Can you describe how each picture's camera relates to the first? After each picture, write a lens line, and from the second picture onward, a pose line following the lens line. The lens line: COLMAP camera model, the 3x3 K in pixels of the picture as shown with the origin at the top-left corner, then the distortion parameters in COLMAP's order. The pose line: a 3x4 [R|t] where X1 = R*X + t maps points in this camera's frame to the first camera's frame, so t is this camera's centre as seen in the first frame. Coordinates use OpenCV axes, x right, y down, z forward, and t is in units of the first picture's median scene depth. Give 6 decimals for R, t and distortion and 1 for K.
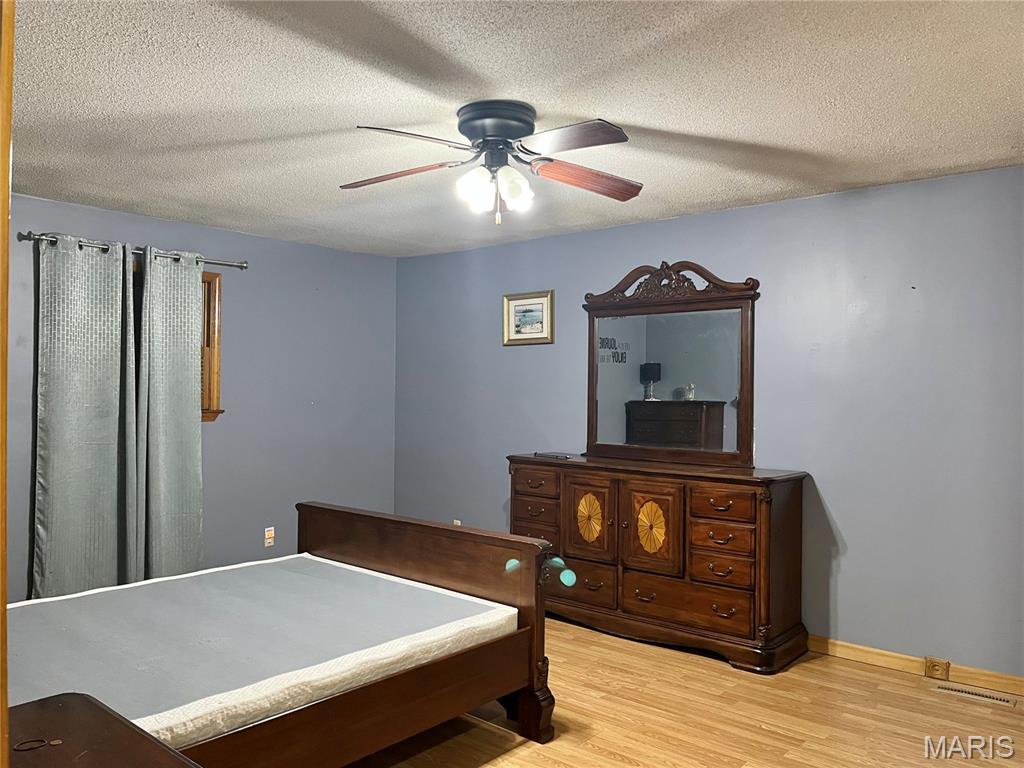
lens RADIAL K [[774.5, 0, 512.0], [0, 774.5, 384.0], [0, 0, 1]] dist [0.013602, -0.006927]
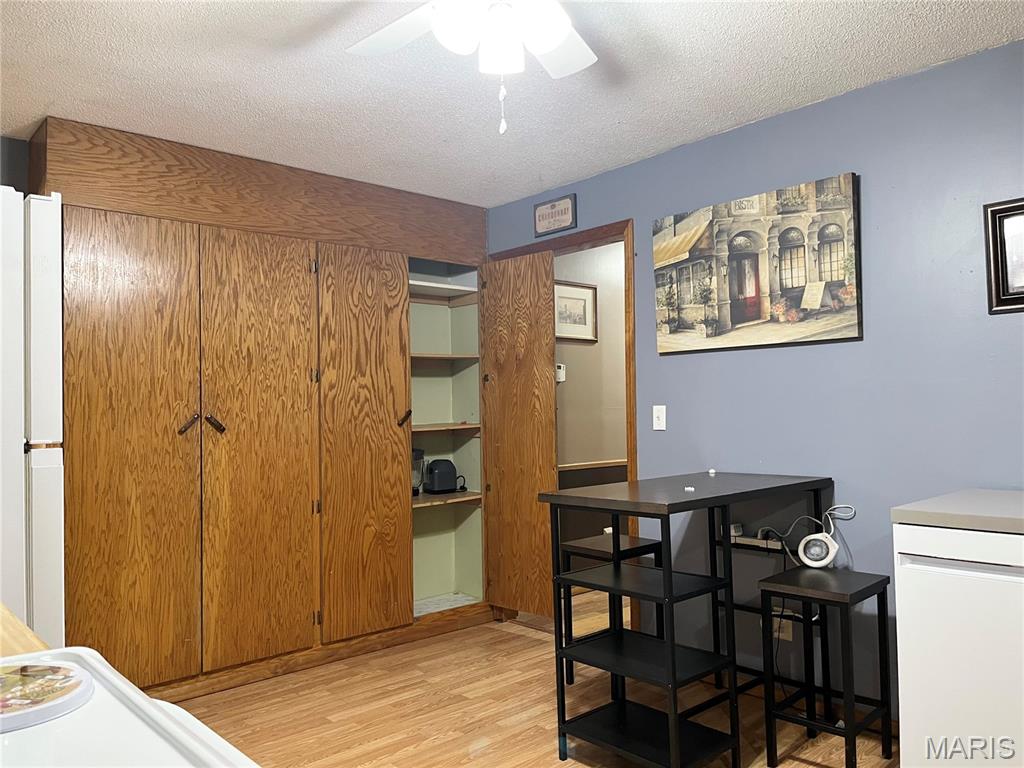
lens RADIAL K [[774.5, 0, 512.0], [0, 774.5, 384.0], [0, 0, 1]] dist [0.013602, -0.006927]
pose [[0.114694, 0.018481, 0.993229, -0.712743], [0.009417, 0.999762, -0.019690, 0.017865], [-0.993356, 0.011611, 0.114492, 0.680342]]
